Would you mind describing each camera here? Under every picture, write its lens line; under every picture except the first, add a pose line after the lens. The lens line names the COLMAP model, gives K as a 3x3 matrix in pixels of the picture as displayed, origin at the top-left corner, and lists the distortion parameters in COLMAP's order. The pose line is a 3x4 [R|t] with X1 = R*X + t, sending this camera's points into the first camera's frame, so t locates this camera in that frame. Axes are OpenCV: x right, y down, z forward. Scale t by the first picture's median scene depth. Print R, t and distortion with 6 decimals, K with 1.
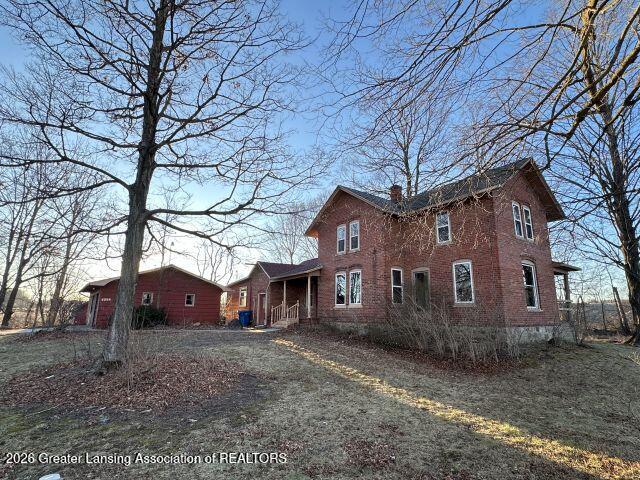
lens RADIAL K [[333.3, 0, 320.0], [0, 333.3, 240.0], [0, 0, 1]] dist [-0.002881, -0.000332]
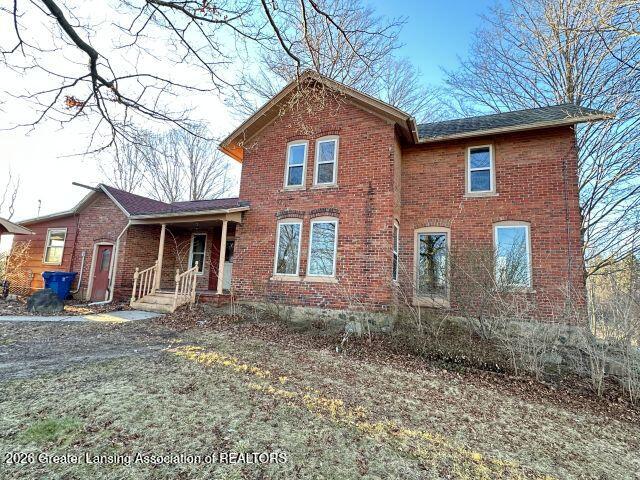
lens RADIAL K [[333.3, 0, 320.0], [0, 333.3, 240.0], [0, 0, 1]] dist [-0.002881, -0.000332]
pose [[0.866267, 0.121886, 0.484484, -0.167972], [-0.158560, 0.986719, 0.035271, 0.102014], [-0.473751, -0.107374, 0.874089, 0.462906]]
